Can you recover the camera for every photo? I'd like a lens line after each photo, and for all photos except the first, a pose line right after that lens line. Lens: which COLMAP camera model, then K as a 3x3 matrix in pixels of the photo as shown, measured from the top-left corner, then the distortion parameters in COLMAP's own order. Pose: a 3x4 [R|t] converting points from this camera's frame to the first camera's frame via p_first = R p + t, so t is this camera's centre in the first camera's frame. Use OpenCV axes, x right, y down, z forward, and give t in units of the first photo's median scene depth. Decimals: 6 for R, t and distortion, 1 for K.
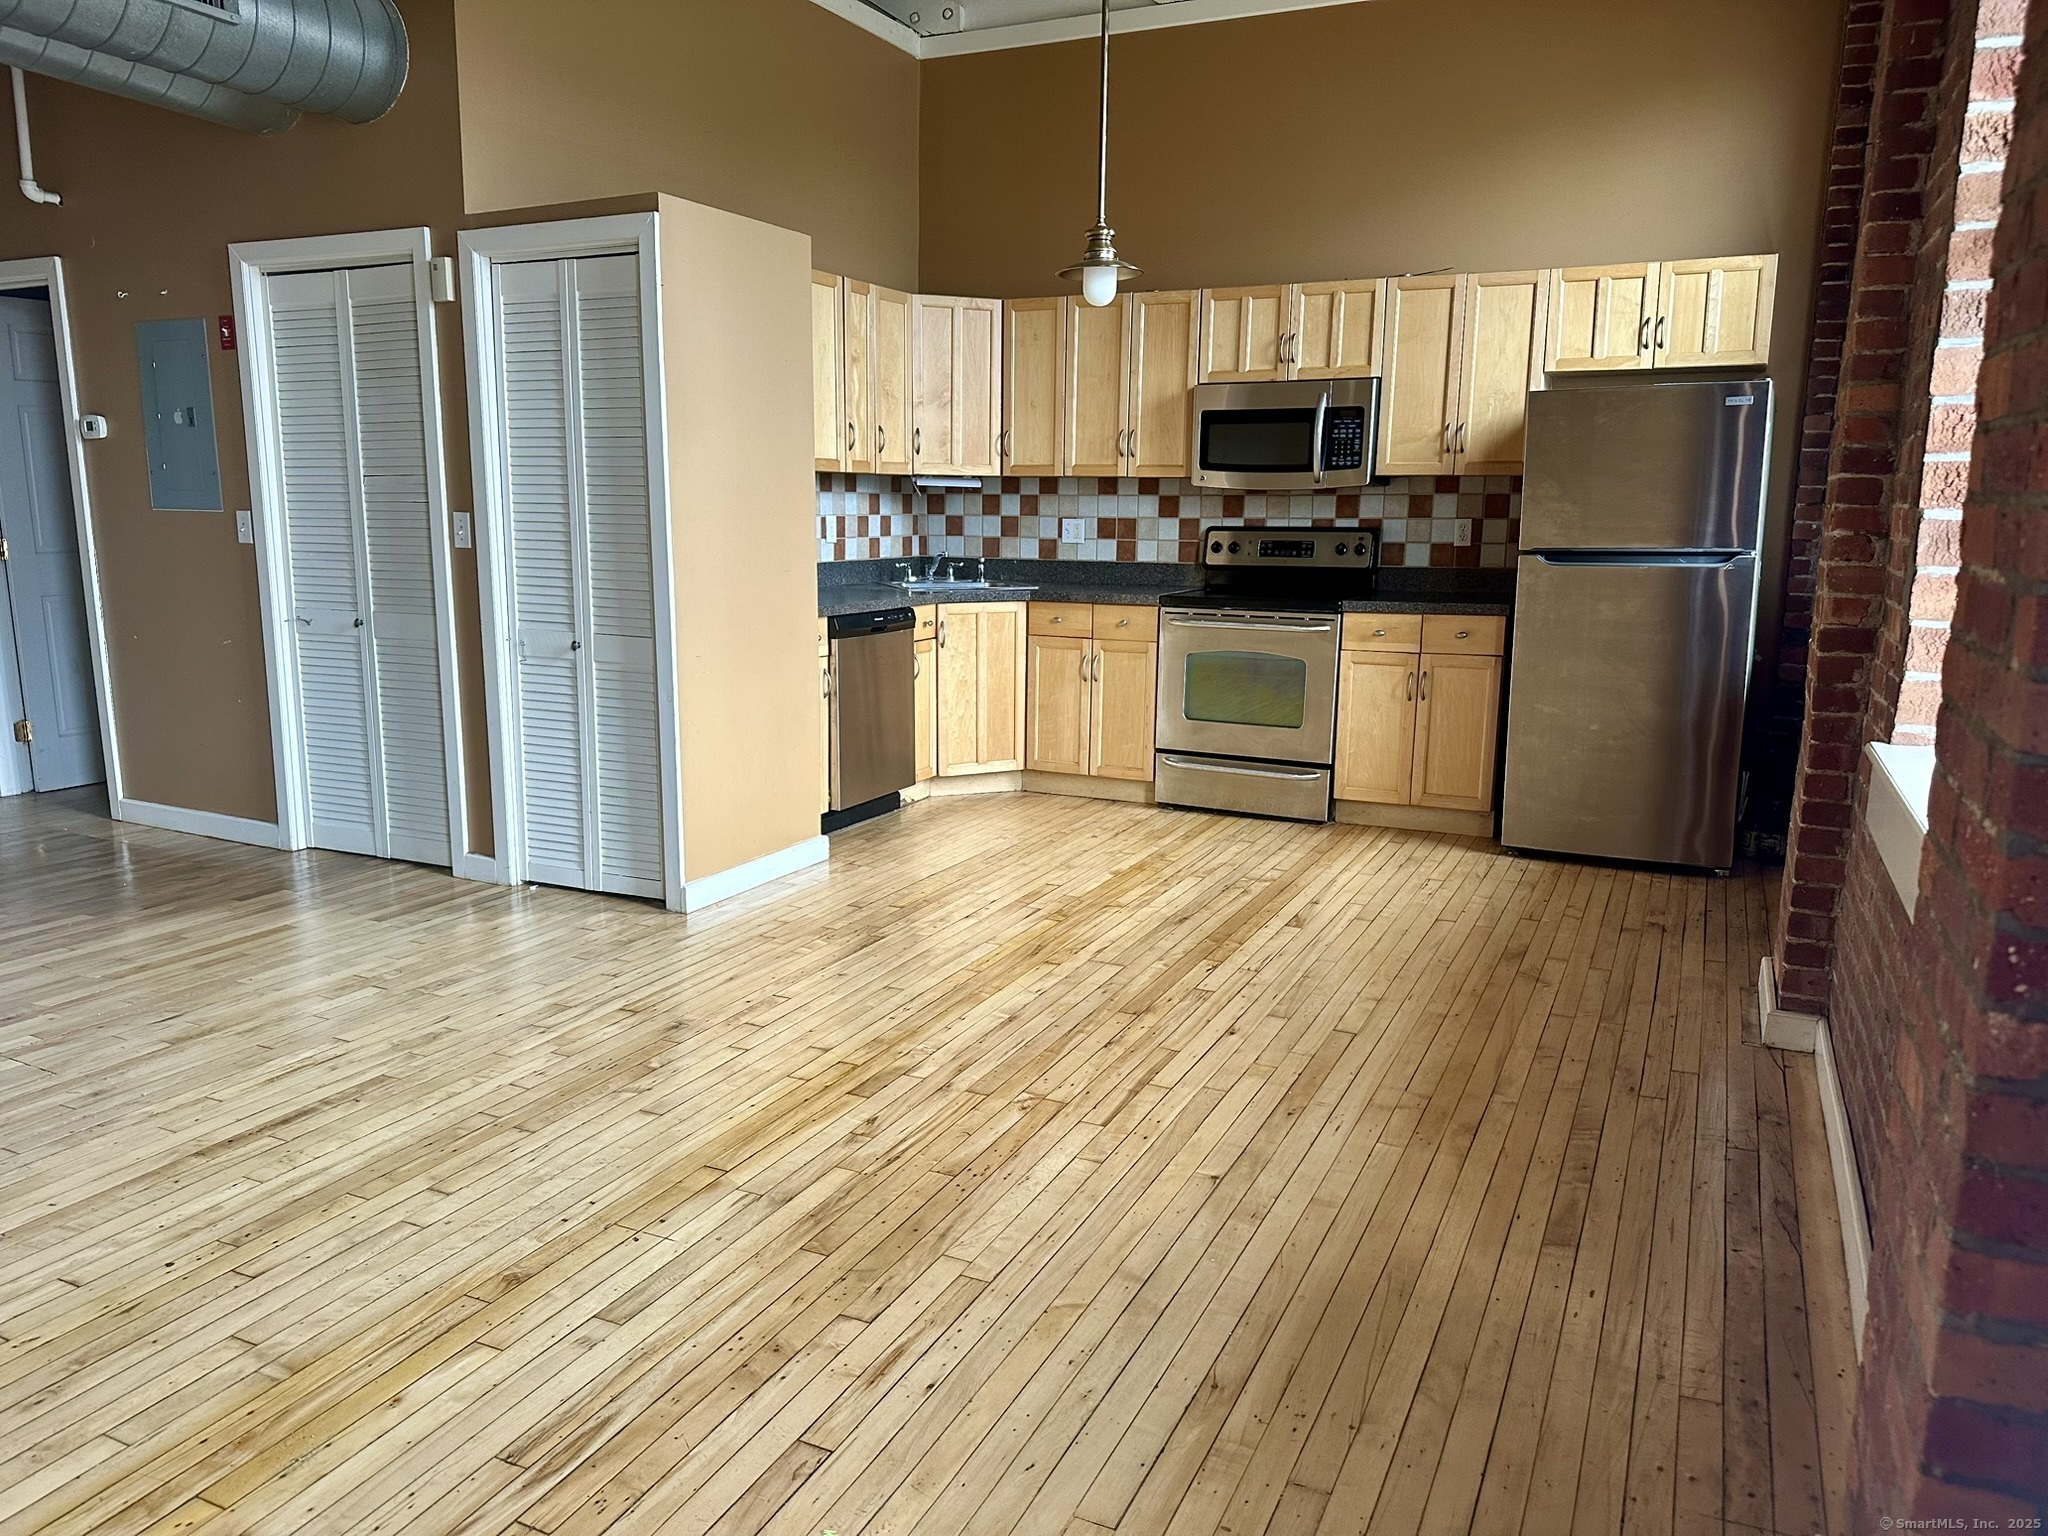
lens RADIAL K [[1431.4, 0, 1023.5], [0, 1431.4, 777.1], [0, 0, 1]] dist [0.055843, -0.069035]
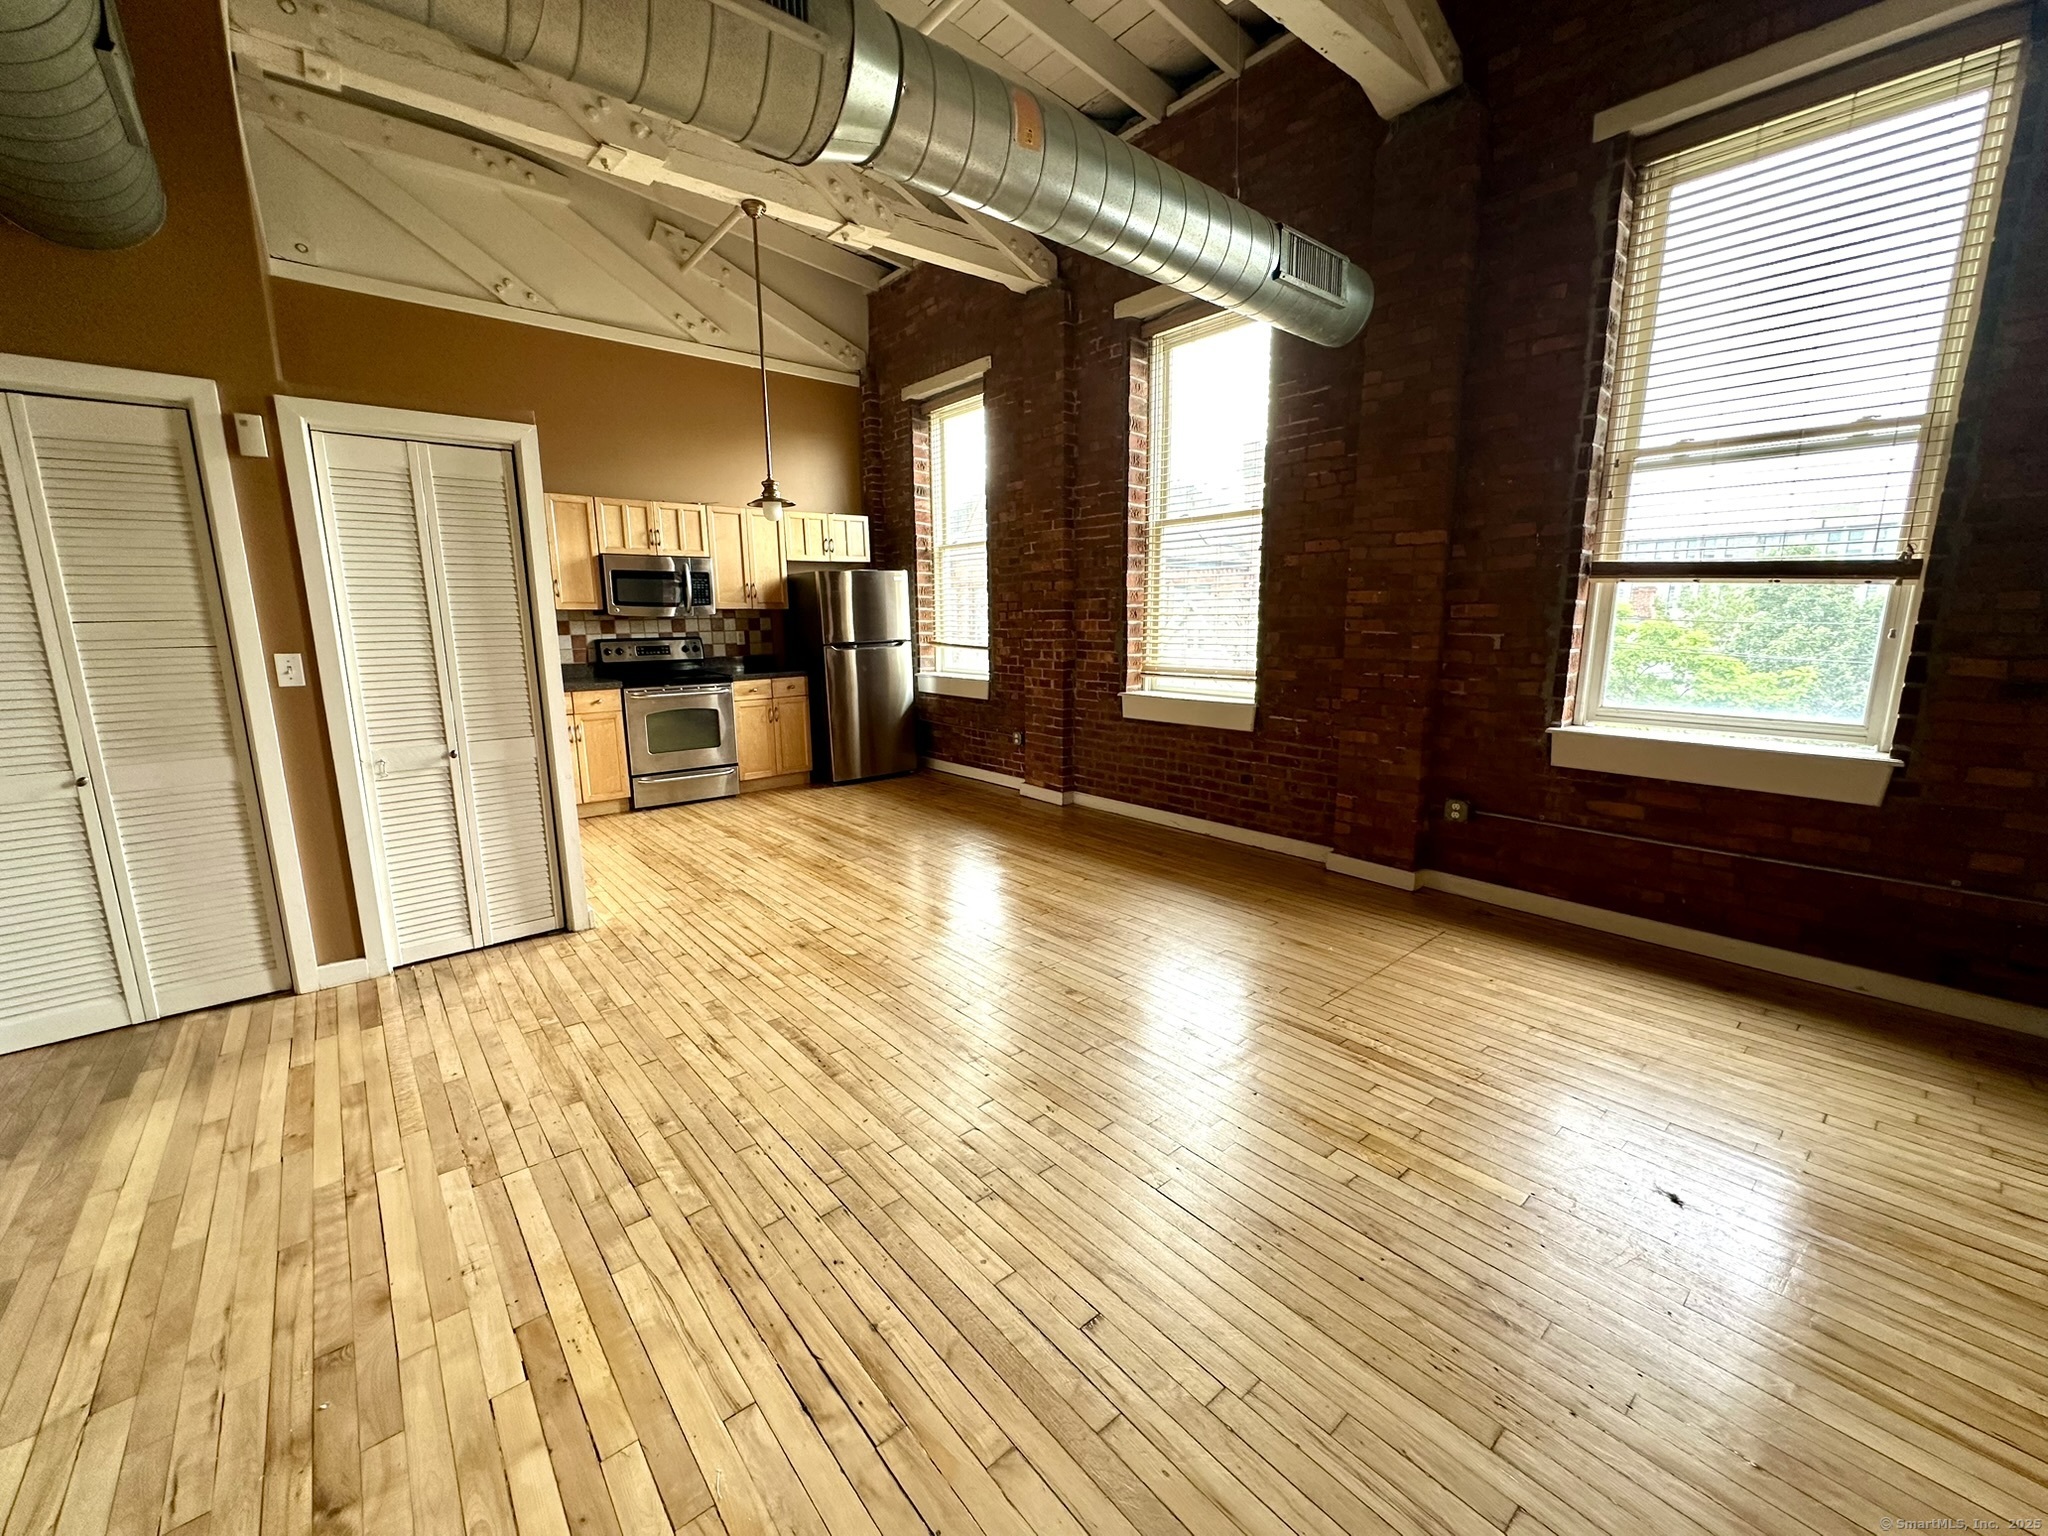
lens RADIAL K [[820.2, 0, 1022.7], [0, 820.2, 766.5], [0, 0, 1]] dist [-0.002295, 0.001735]
pose [[0.406897, -0.180185, 0.895527, -0.641186], [0.186643, 0.976070, 0.111587, -0.058921], [-0.894203, 0.121740, 0.430790, 0.225896]]
